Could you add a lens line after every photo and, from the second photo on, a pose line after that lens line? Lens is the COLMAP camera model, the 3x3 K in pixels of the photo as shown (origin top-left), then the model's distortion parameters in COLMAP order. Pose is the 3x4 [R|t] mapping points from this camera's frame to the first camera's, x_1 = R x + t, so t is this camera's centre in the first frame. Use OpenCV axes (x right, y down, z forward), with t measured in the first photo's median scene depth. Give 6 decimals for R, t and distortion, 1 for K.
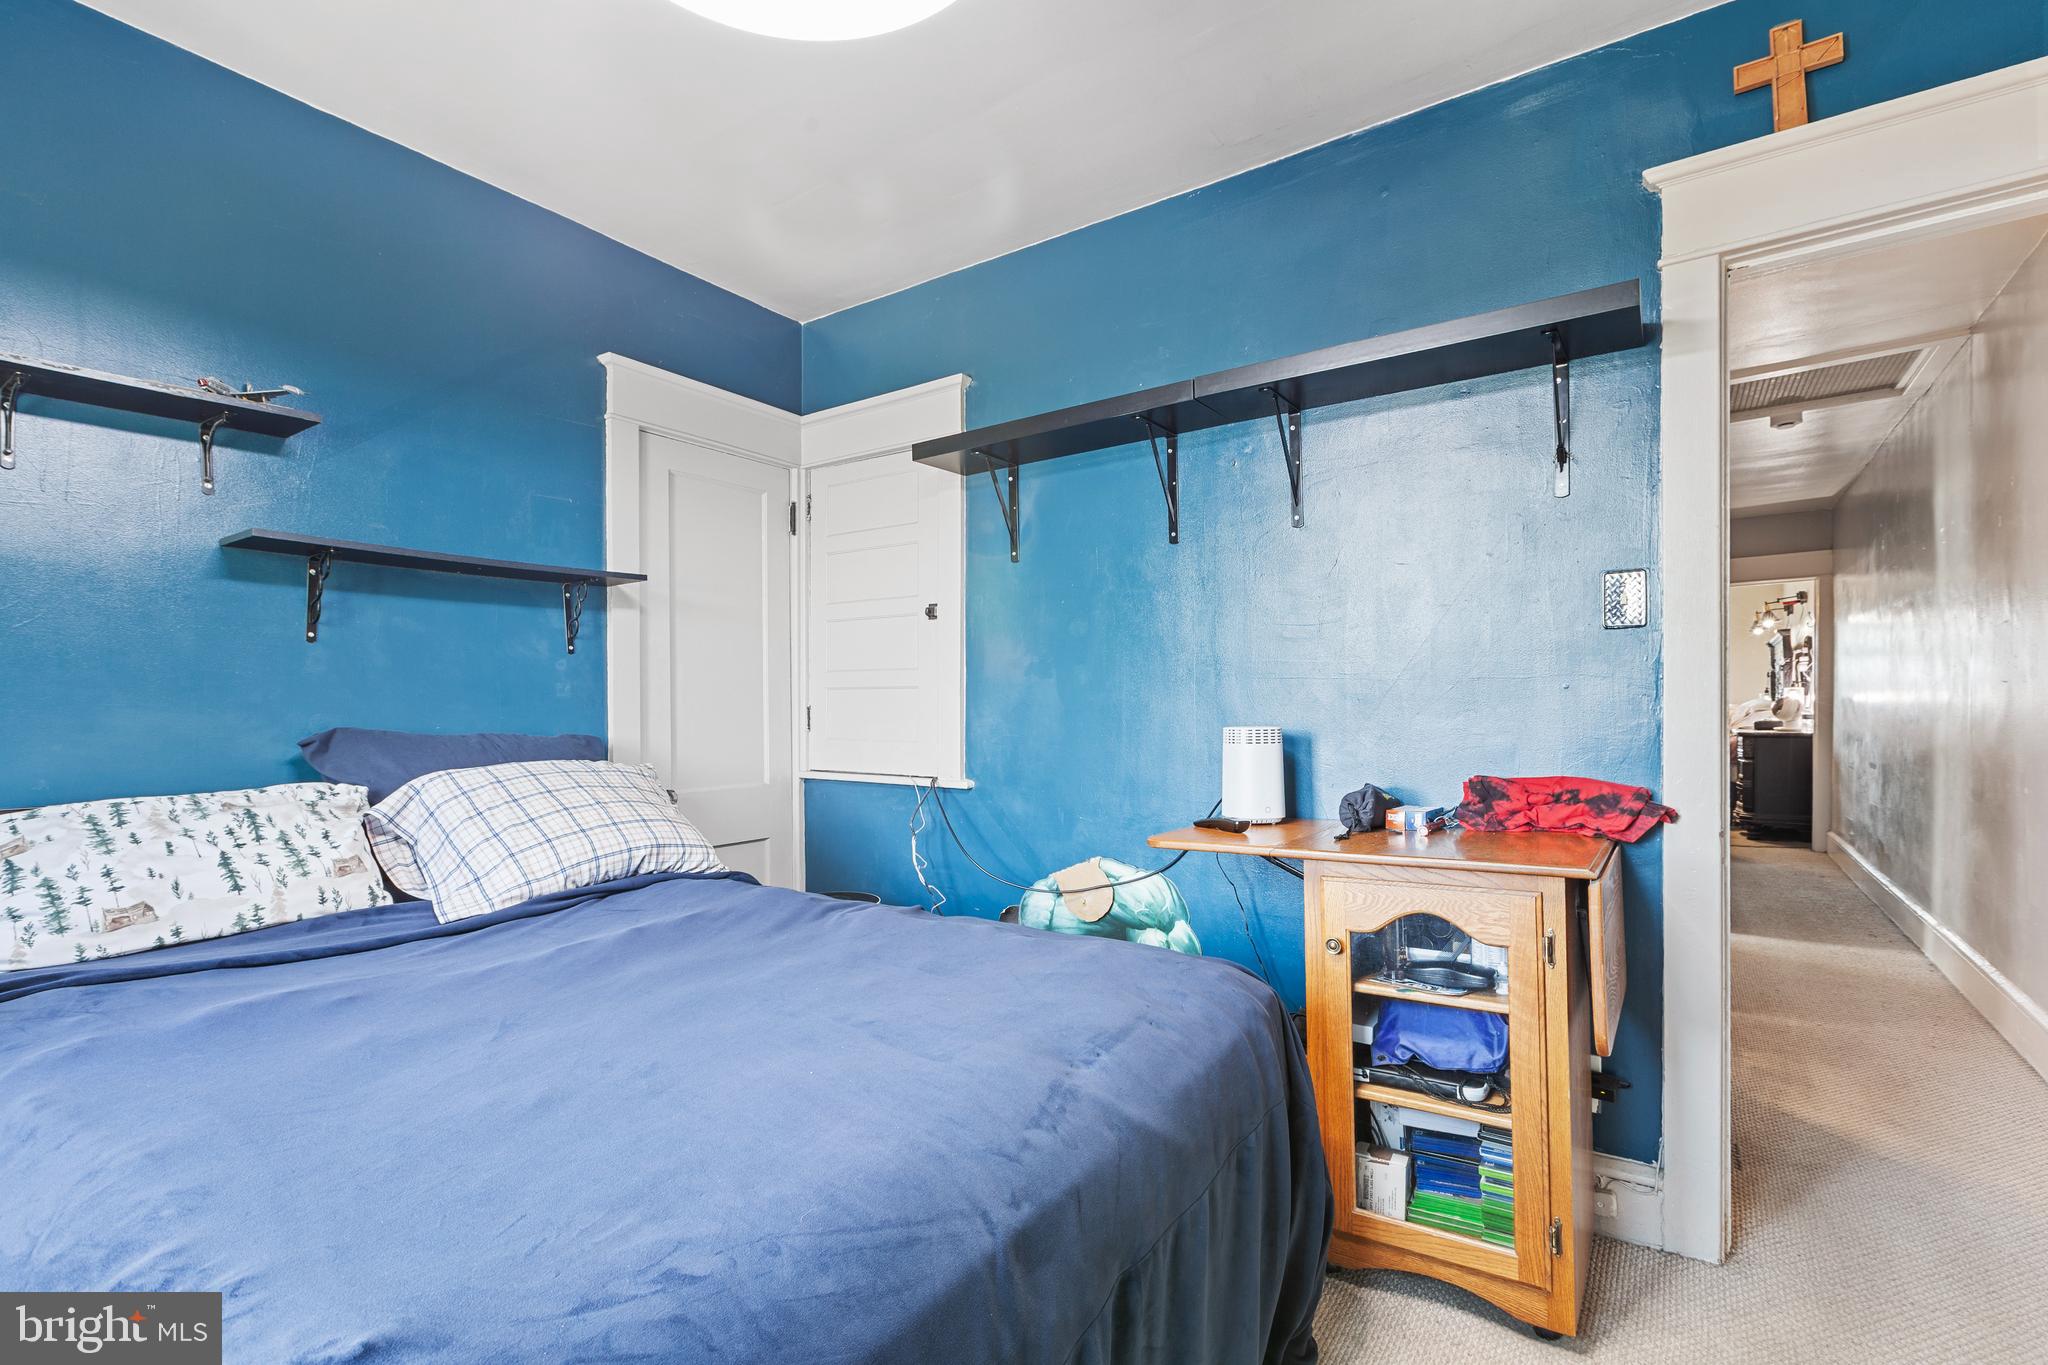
lens RADIAL K [[912.9, 0, 1015.8], [0, 912.9, 690.7], [0, 0, 1]] dist [0.001646, -0.000271]
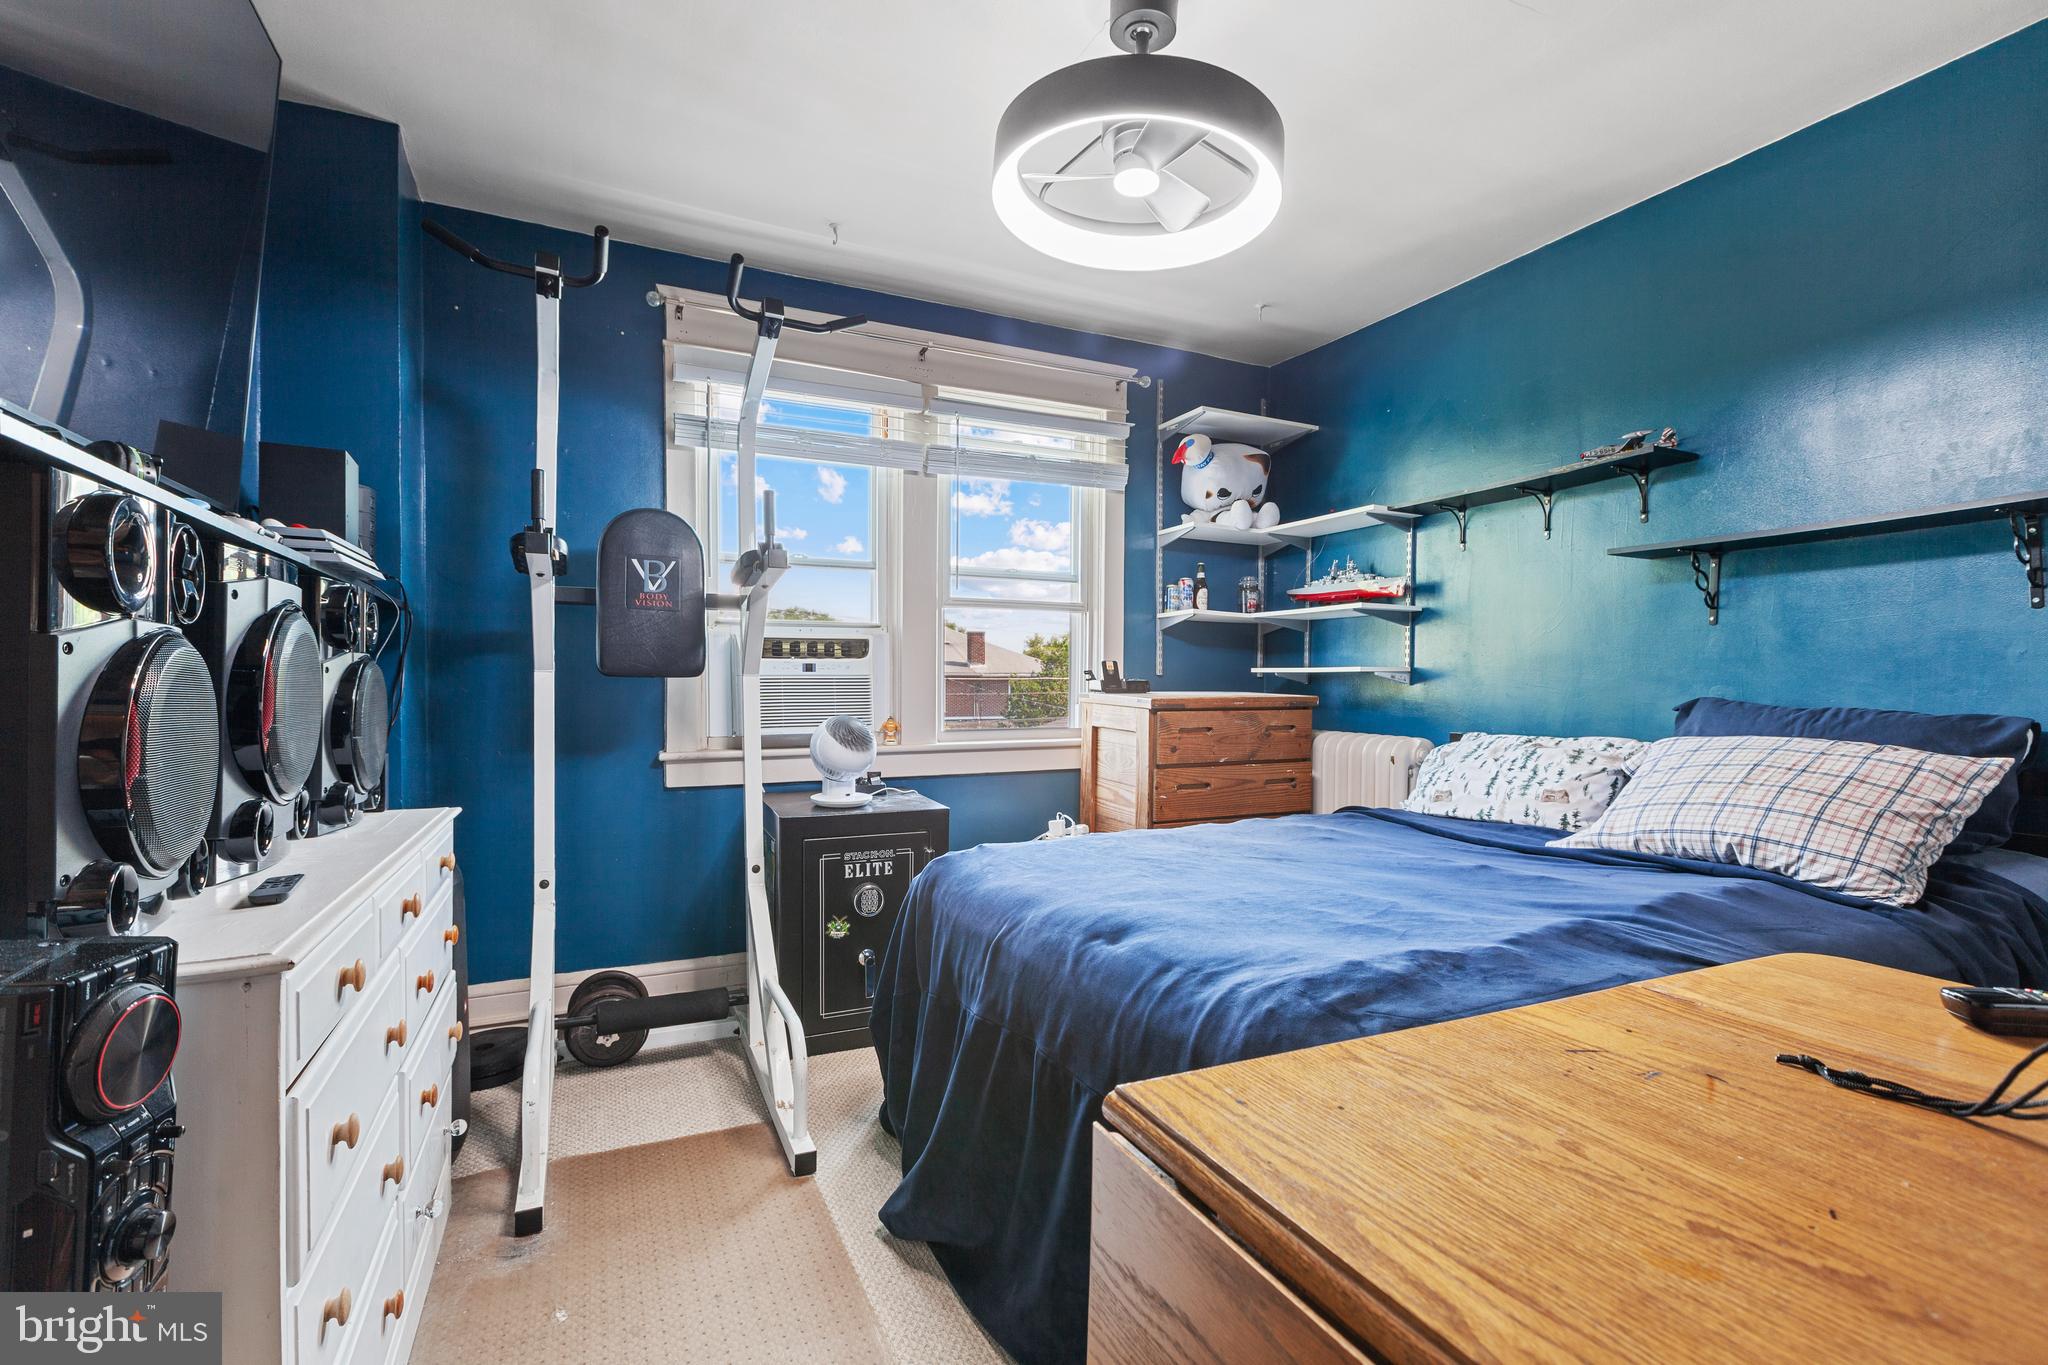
lens RADIAL K [[912.9, 0, 1015.8], [0, 912.9, 690.7], [0, 0, 1]] dist [0.001646, -0.000271]
pose [[-0.482759, 0.008130, -0.875715, 0.799095], [0.014643, 0.999892, 0.001211, 0.019041], [0.875631, -0.012239, -0.482826, 0.895252]]
